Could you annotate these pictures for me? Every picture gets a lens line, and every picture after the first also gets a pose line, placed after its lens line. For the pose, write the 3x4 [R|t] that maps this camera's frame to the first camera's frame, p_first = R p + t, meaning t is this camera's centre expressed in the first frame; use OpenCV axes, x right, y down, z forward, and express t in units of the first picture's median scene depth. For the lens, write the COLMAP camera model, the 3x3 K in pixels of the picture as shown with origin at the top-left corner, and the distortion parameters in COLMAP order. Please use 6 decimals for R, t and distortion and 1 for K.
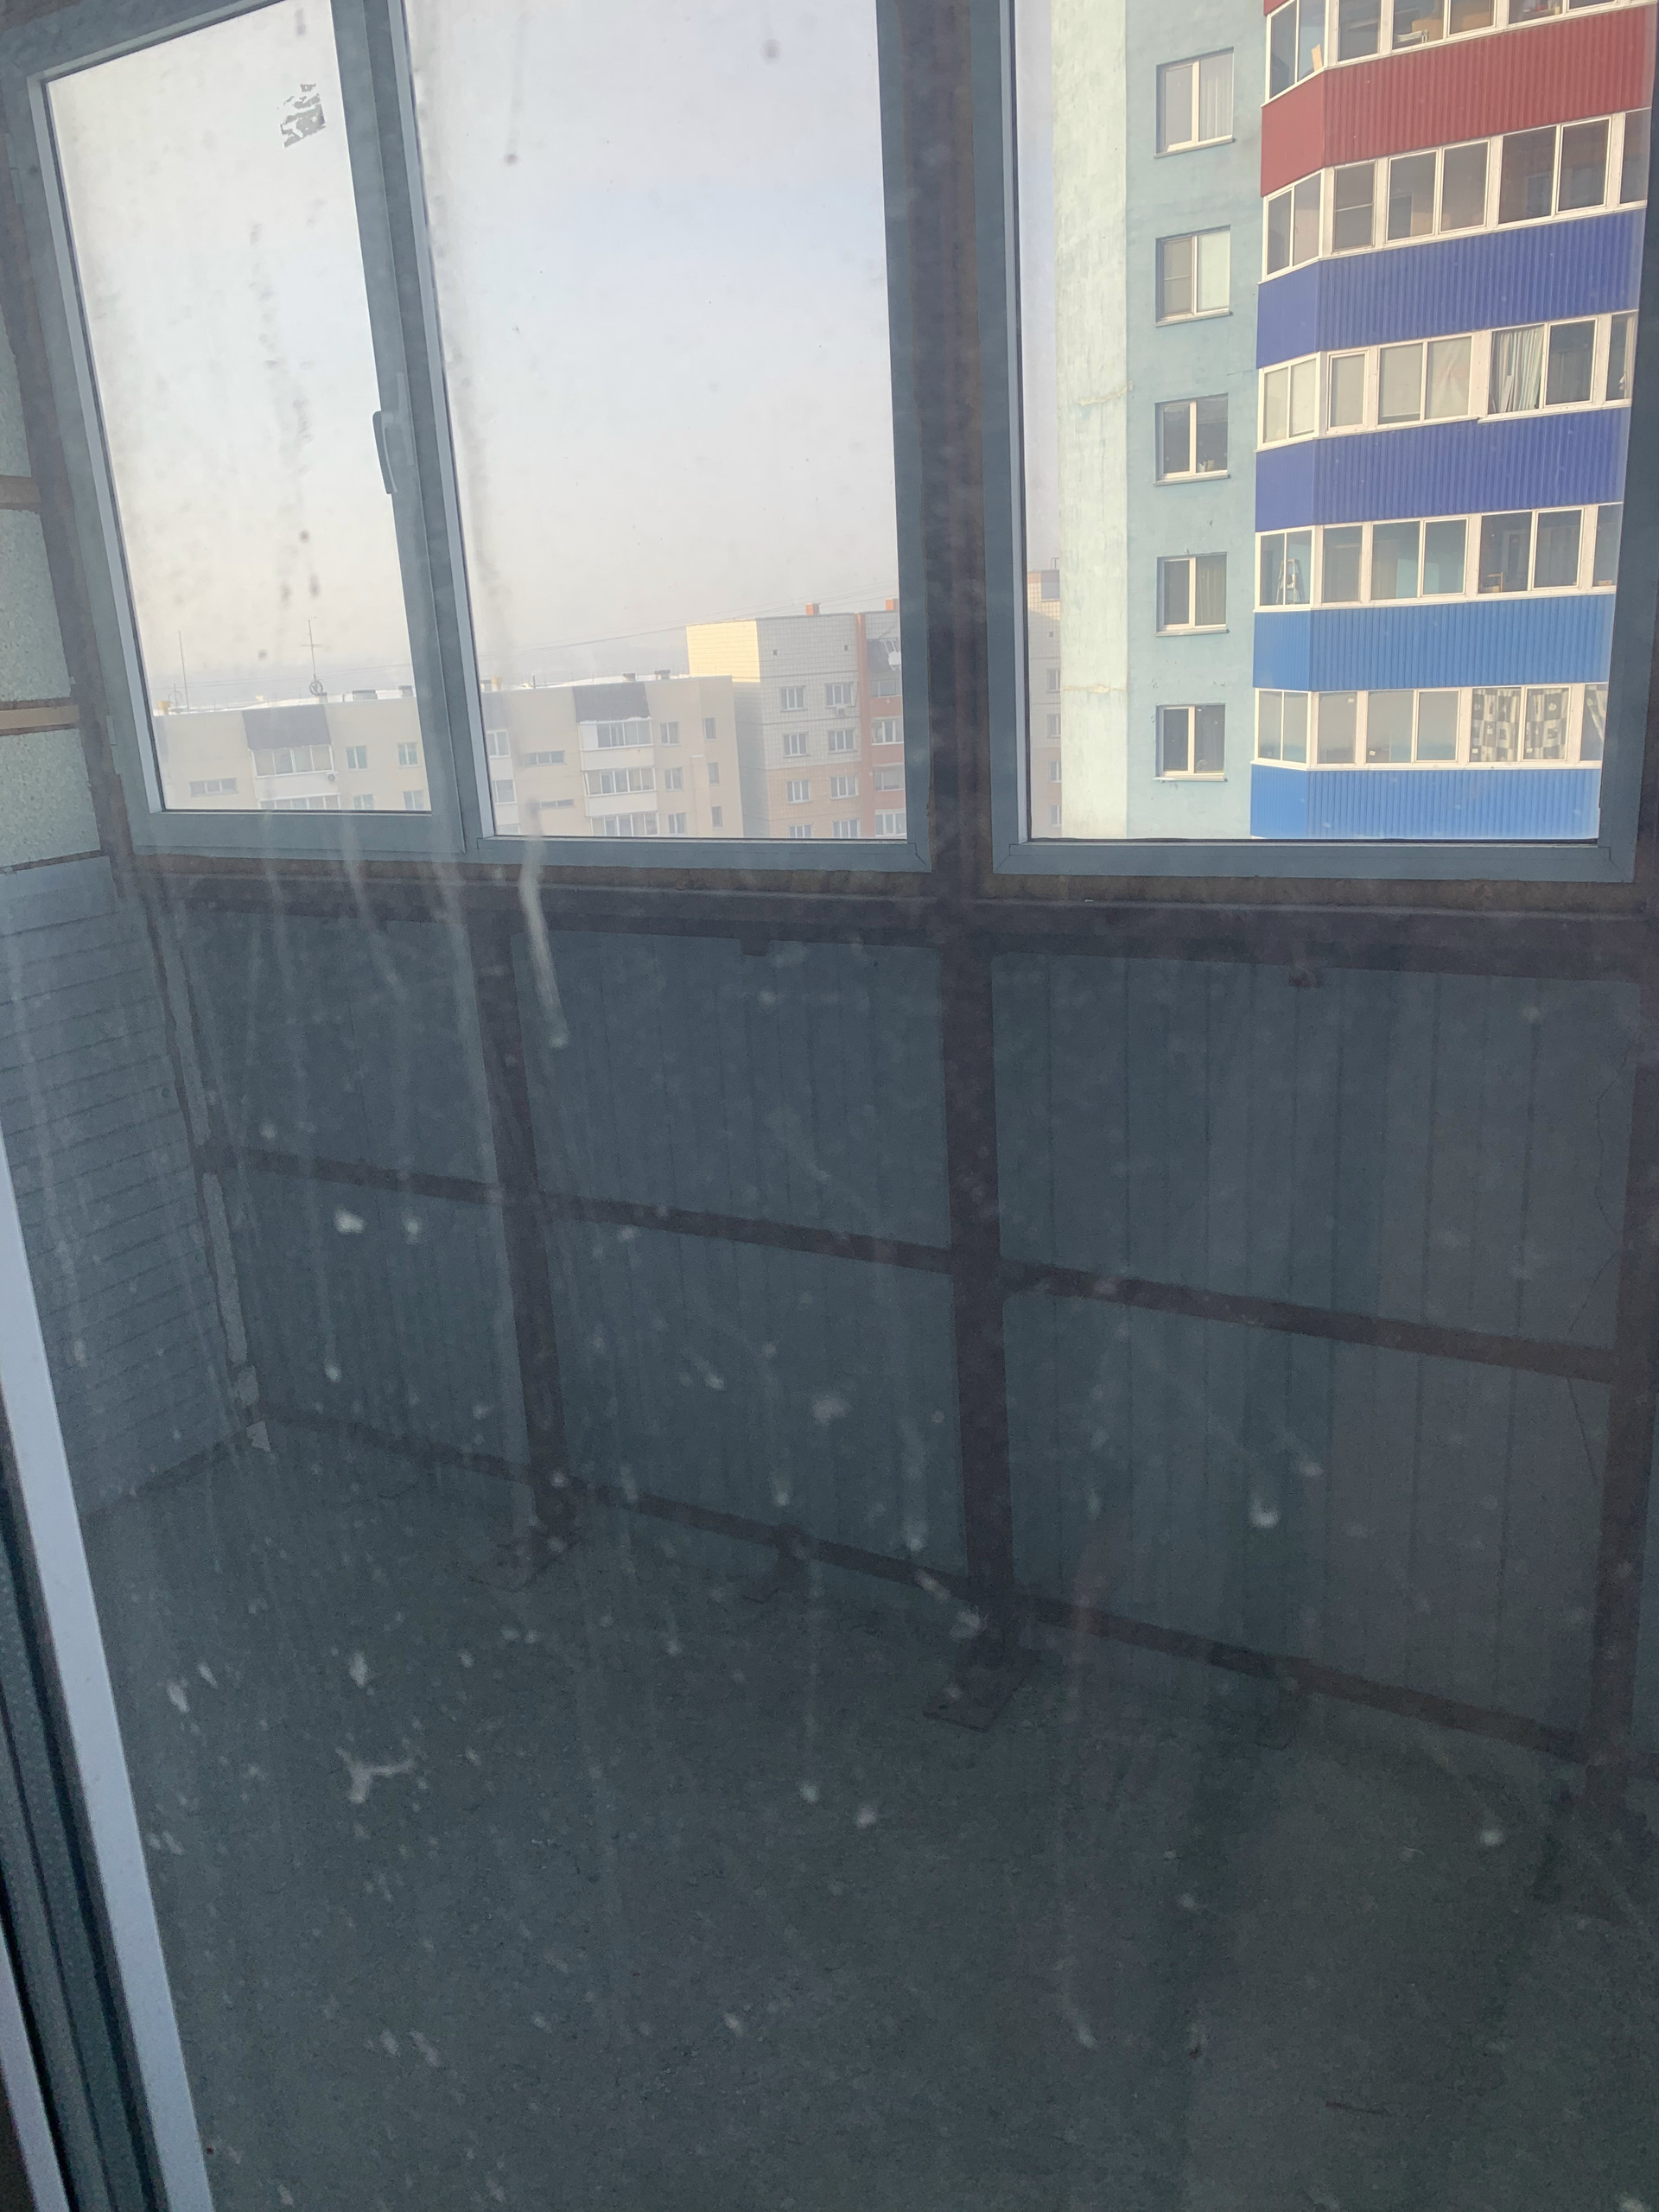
lens RADIAL K [[1679.9, 0, 832.9], [0, 1679.9, 1113.8], [0, 0, 1]] dist [0.029125, -0.029829]
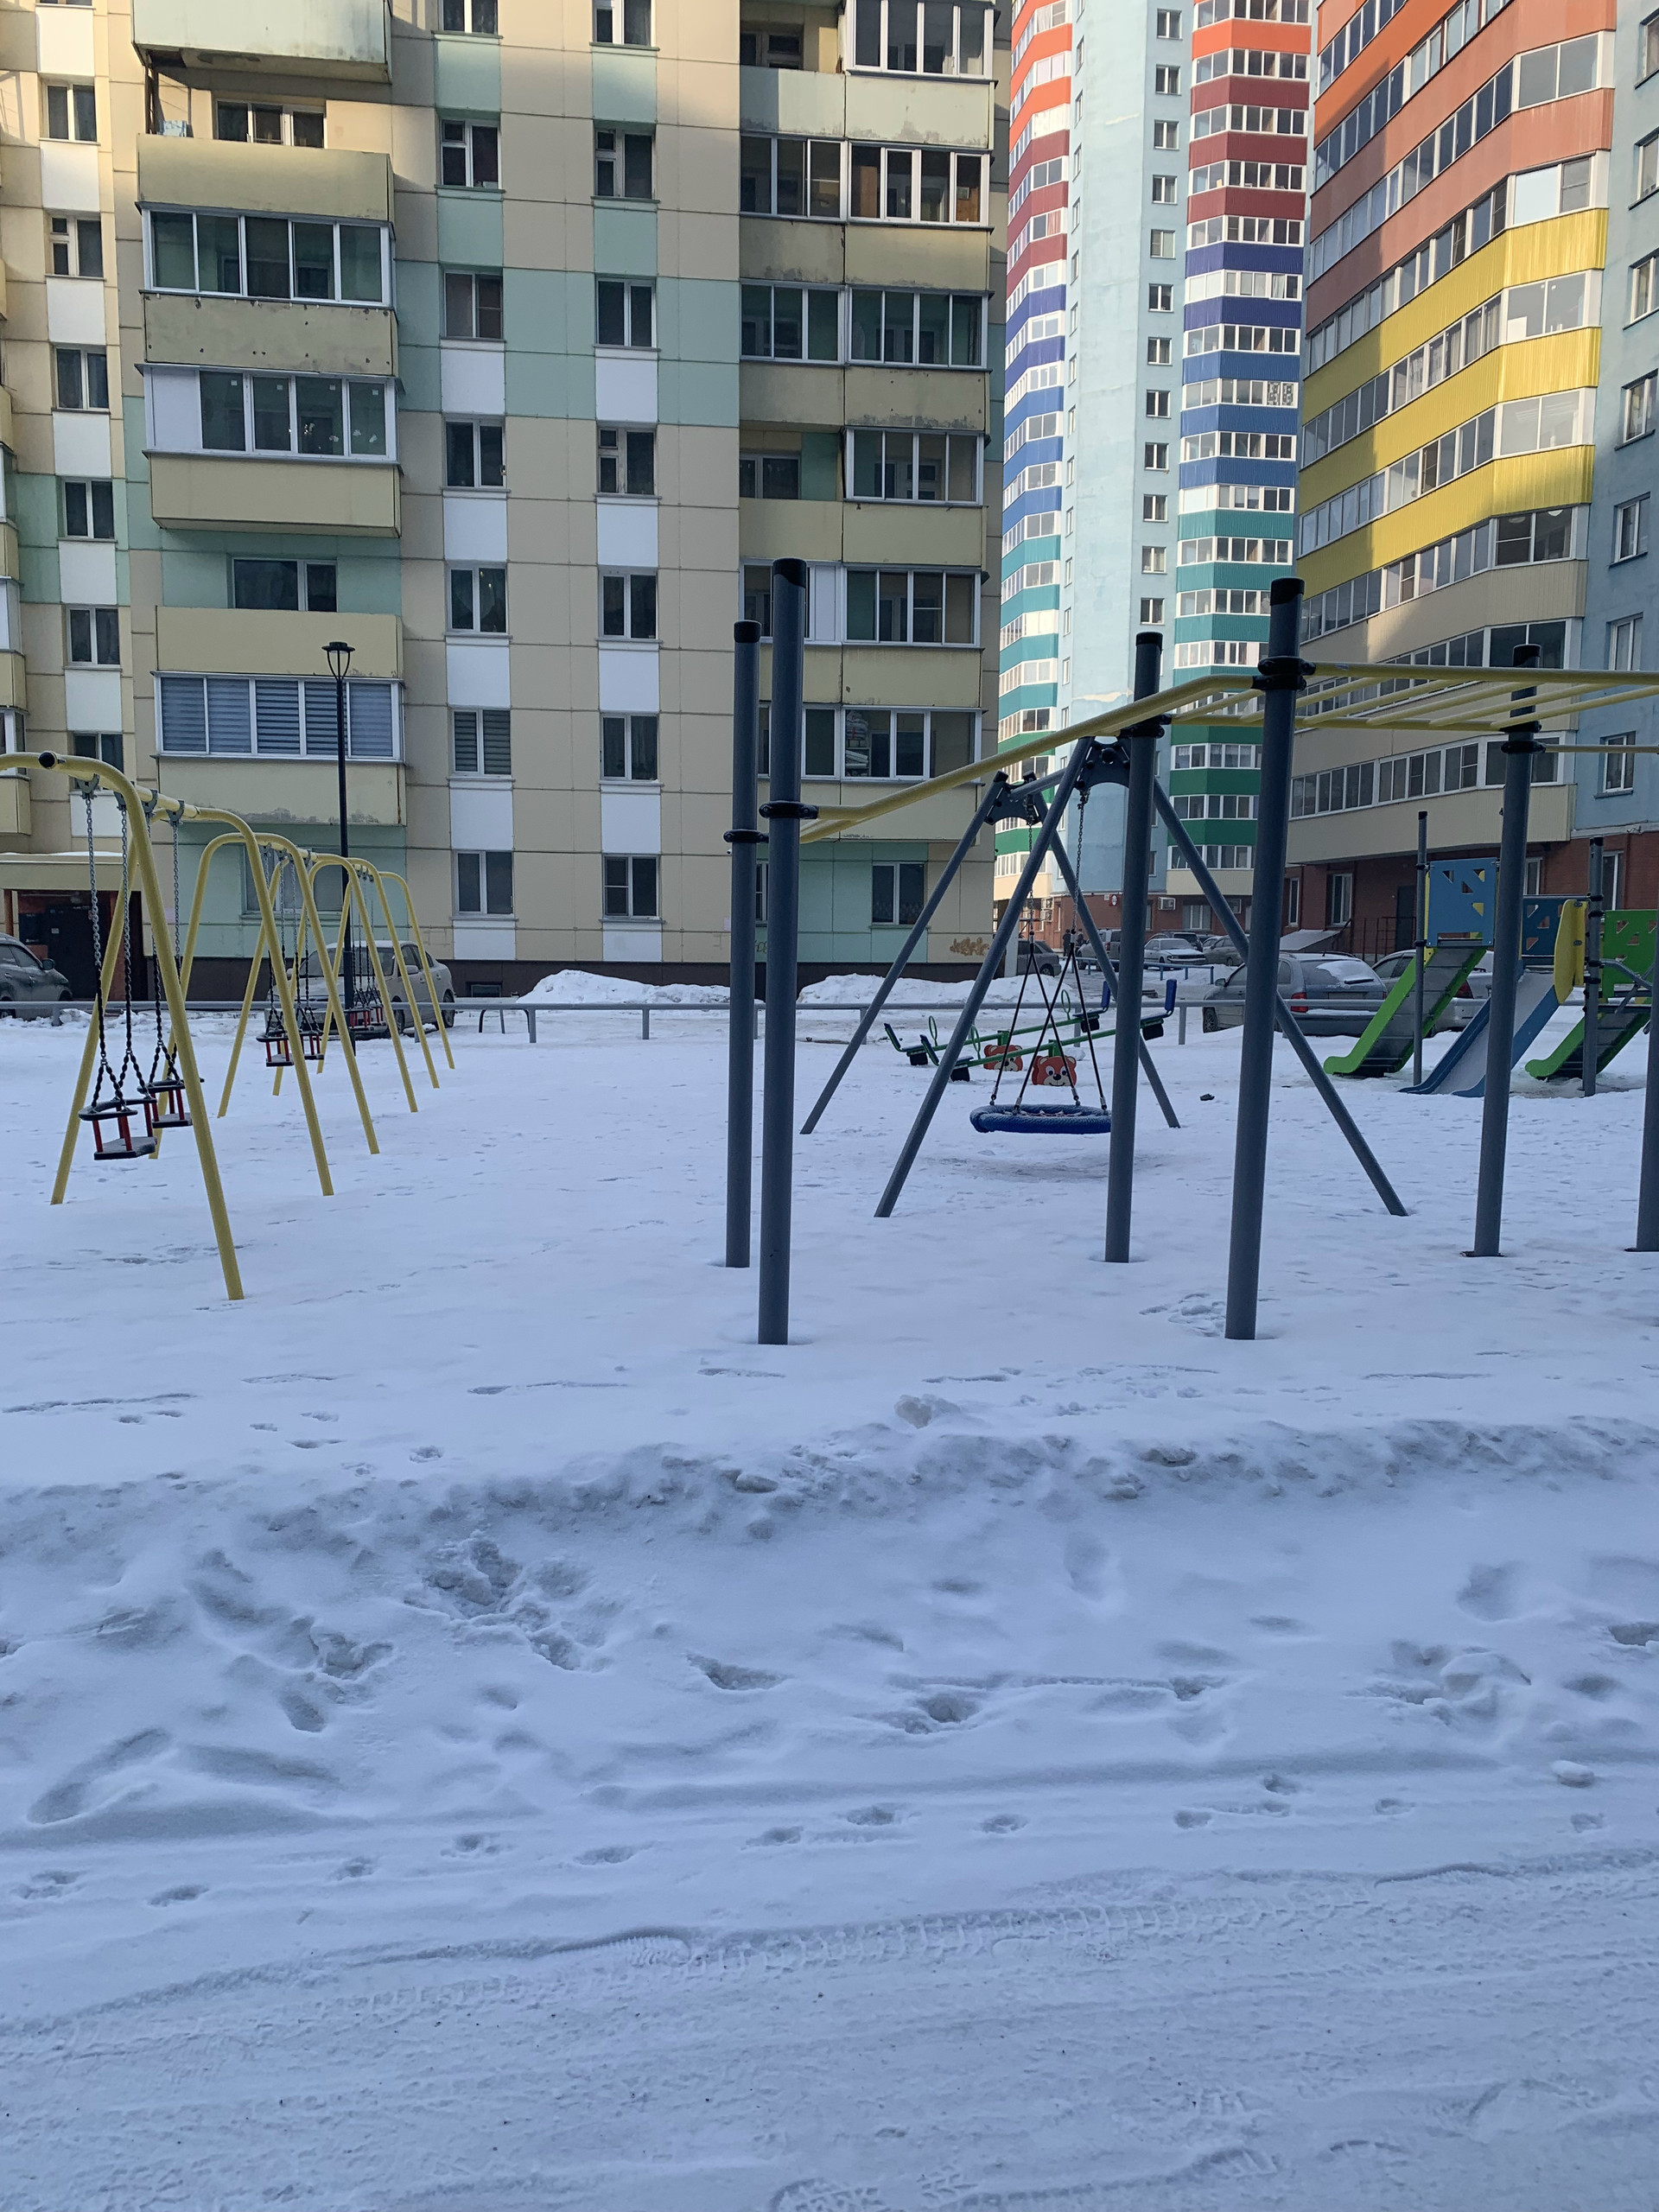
lens RADIAL K [[1679.9, 0, 824.7], [0, 1679.9, 1112.8], [0, 0, 1]] dist [0.029125, -0.029829]
pose [[0.778072, -0.000894, 0.628175, -2.275693], [0.123227, 0.980787, -0.151235, 1.482676], [-0.615970, 0.195080, 0.763233, -0.653197]]
